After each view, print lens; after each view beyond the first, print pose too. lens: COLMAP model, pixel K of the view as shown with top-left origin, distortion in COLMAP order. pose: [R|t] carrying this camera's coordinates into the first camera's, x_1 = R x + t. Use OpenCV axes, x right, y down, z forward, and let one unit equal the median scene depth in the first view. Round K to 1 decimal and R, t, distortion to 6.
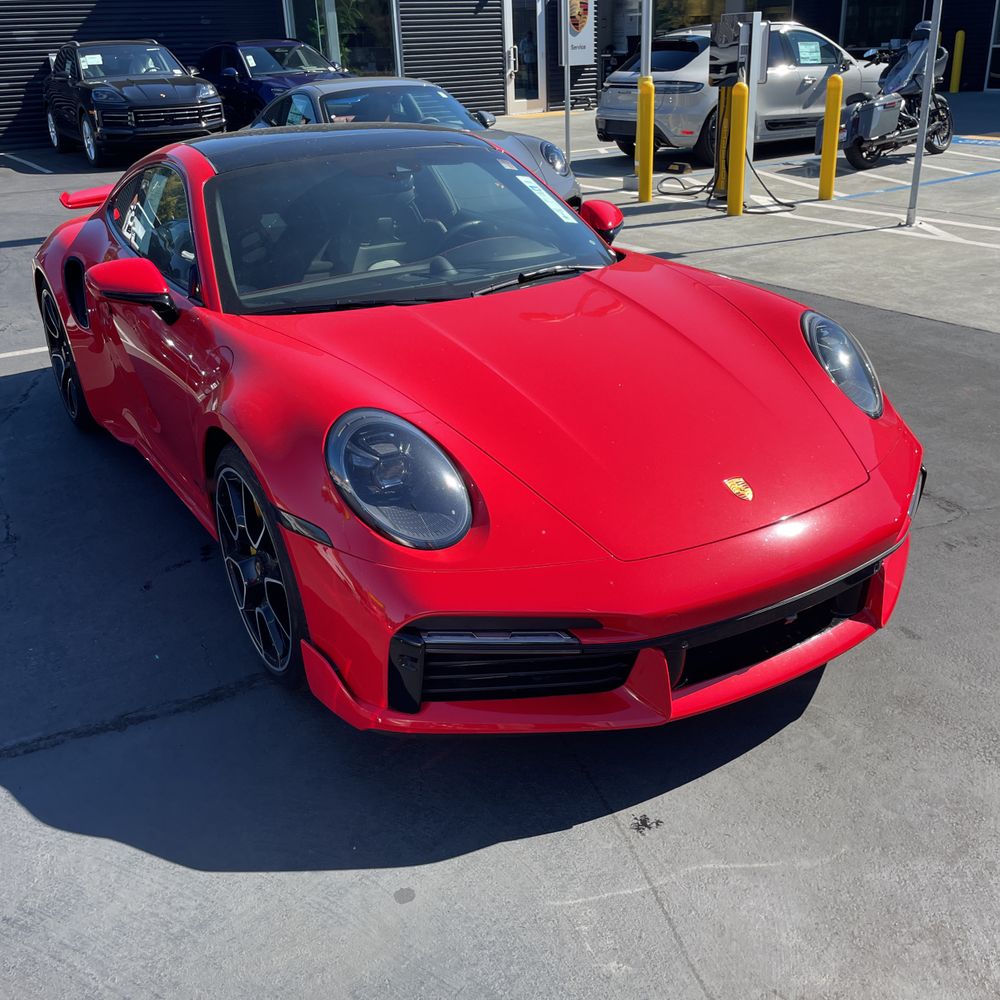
lens RADIAL K [[1013.3, 0, 500.0], [0, 1013.3, 500.0], [0, 0, 1]] dist [0.097637, -0.126930]
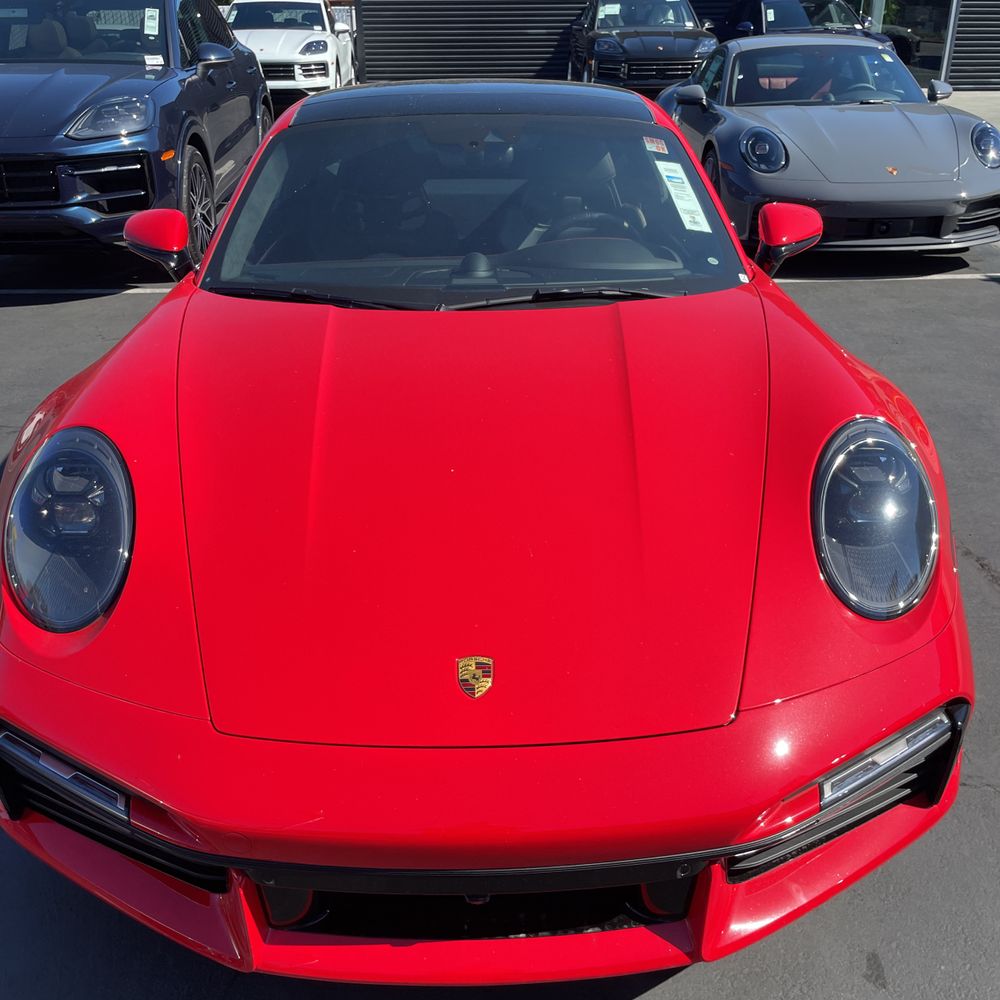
lens RADIAL K [[1023.1, 0, 504.4], [0, 1023.1, 501.4], [0, 0, 1]] dist [0.095226, -0.125244]
pose [[0.863455, 0.245191, -0.440825, 0.083259], [-0.230761, 0.969110, 0.087031, -0.029009], [0.448547, 0.026578, 0.893364, 0.069129]]
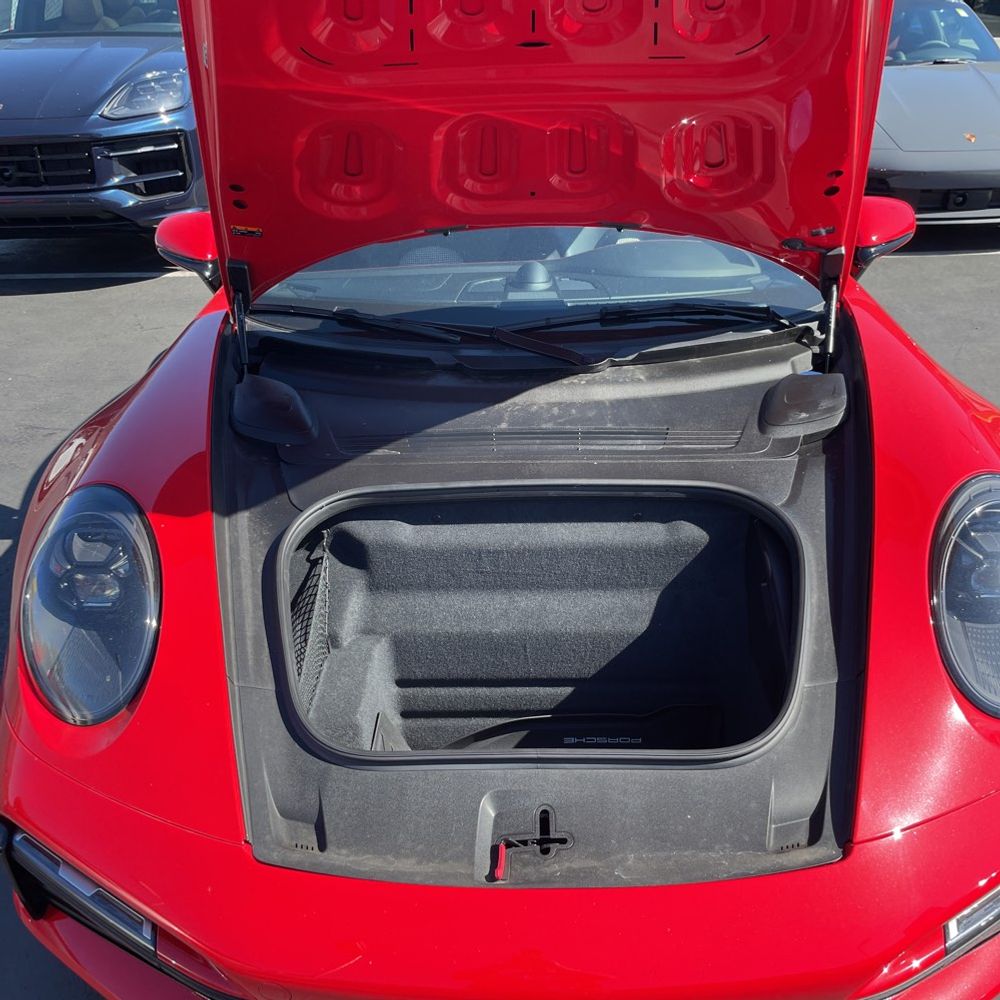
lens RADIAL K [[1013.3, 0, 500.0], [0, 1013.3, 500.0], [0, 0, 1]] dist [0.097637, -0.126930]
pose [[0.843247, 0.266791, -0.466645, 0.070167], [-0.227740, 0.963688, 0.139426, -0.039482], [0.486898, -0.011297, 0.873386, 0.081734]]
